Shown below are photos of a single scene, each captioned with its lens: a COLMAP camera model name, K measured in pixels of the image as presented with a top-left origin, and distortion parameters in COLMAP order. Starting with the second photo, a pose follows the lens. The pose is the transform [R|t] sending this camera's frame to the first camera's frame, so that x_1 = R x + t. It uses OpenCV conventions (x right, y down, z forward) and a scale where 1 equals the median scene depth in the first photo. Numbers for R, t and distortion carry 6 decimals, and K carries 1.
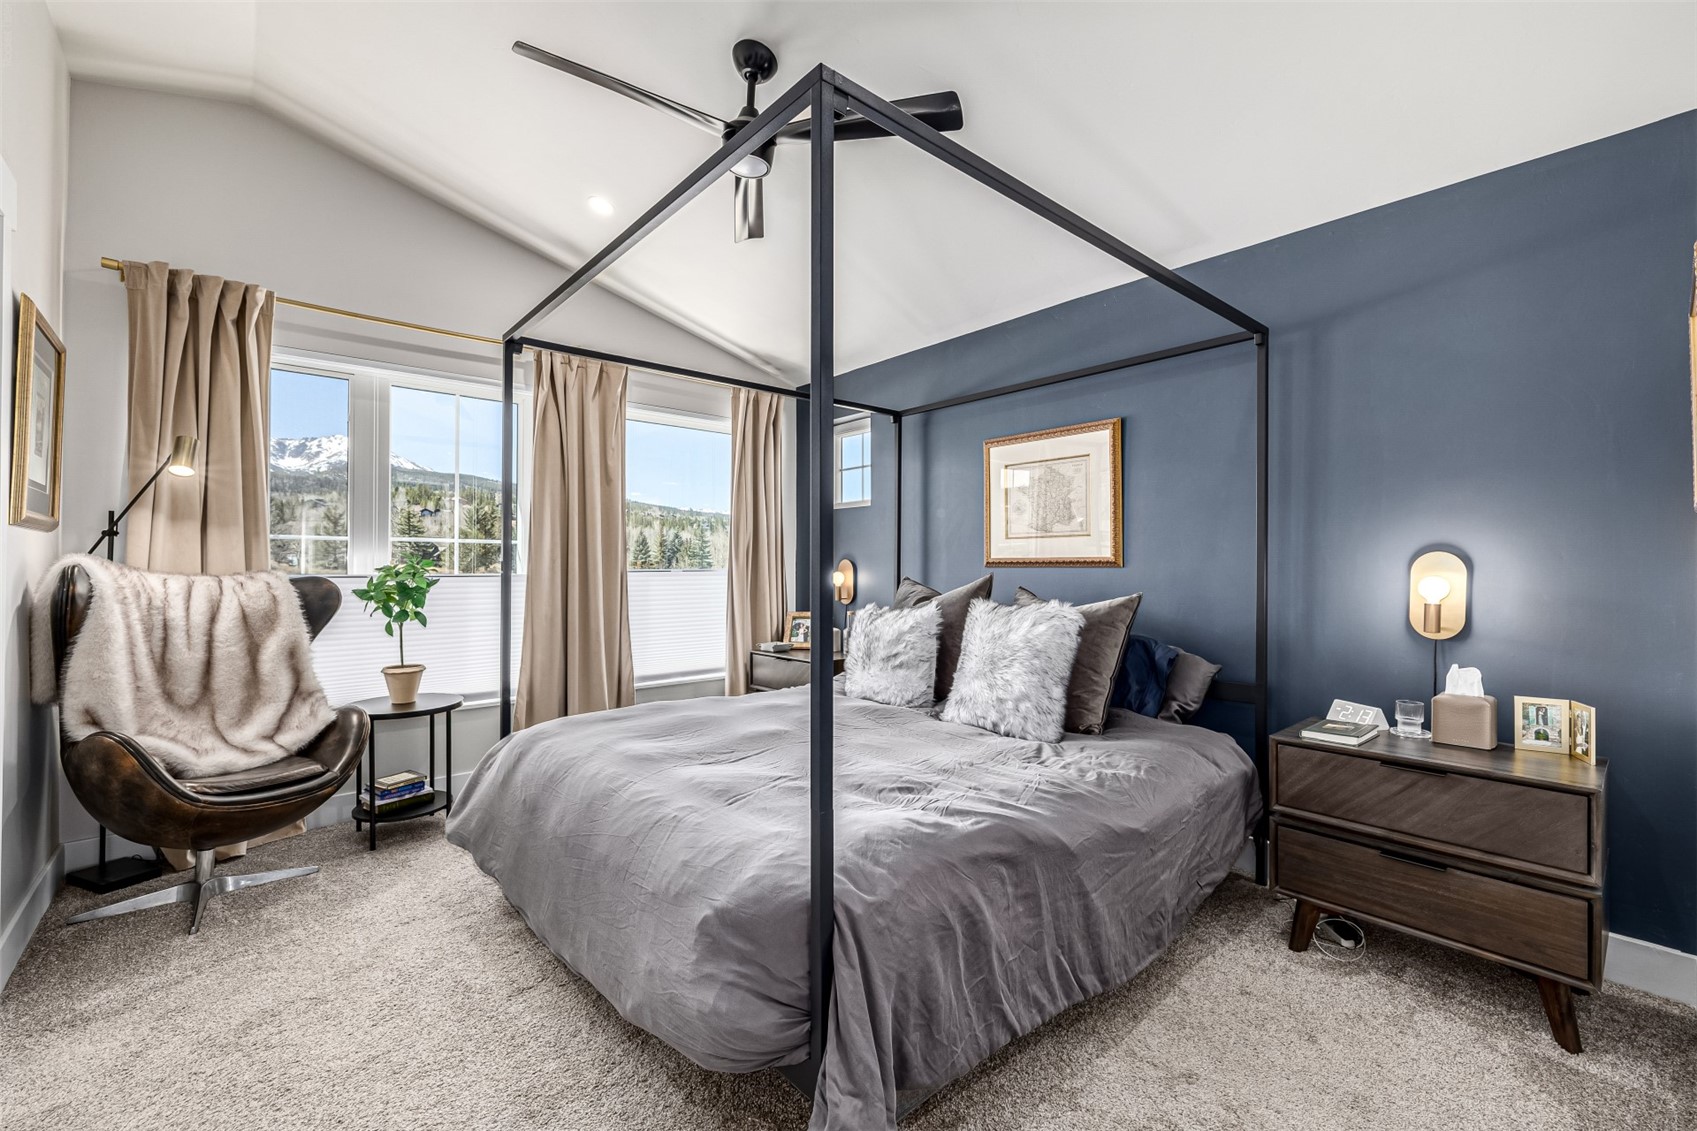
lens RADIAL K [[716.3, 0, 848.4], [0, 716.3, 551.3], [0, 0, 1]] dist [0.001079, 0.000175]
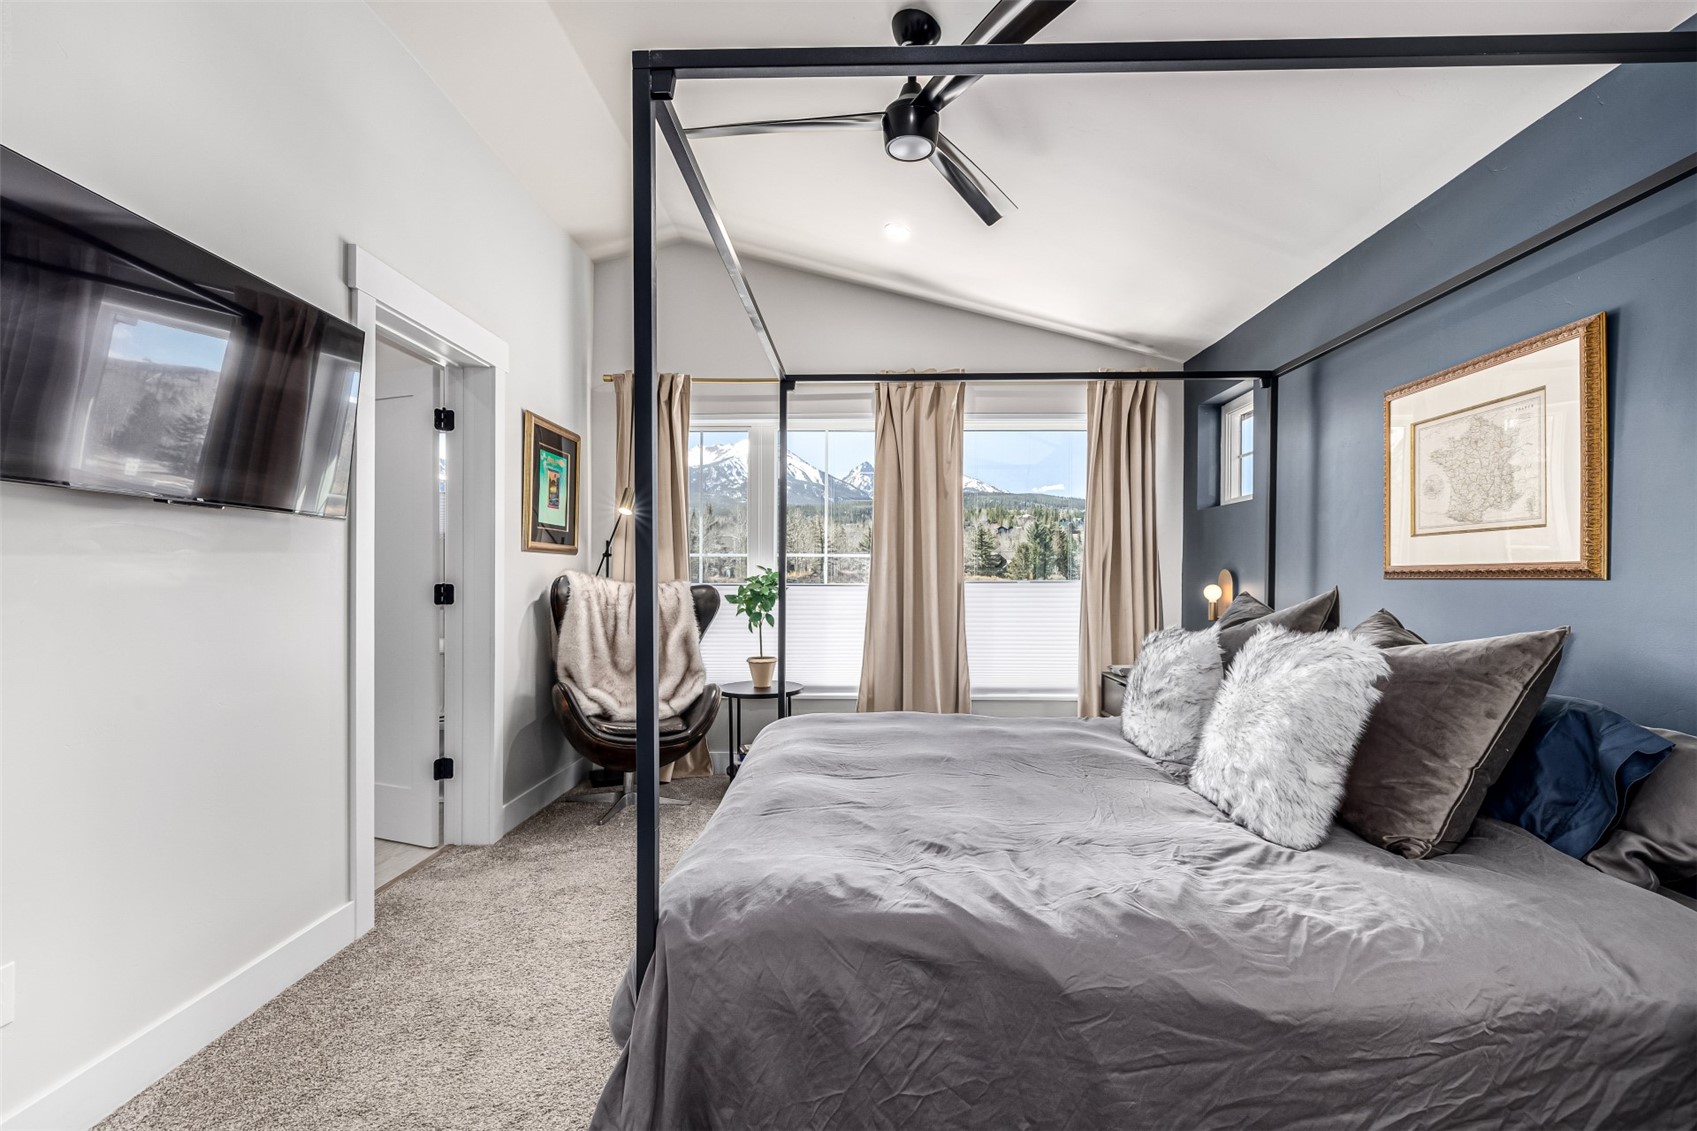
lens RADIAL K [[717.1, 0, 852.2], [0, 717.1, 572.8], [0, 0, 1]] dist [0.000263, 0.000080]
pose [[0.736453, -0.002595, -0.676483, 0.388301], [0.012459, 0.999875, 0.009728, 0.004412], [0.676374, -0.015592, 0.736394, 0.225691]]
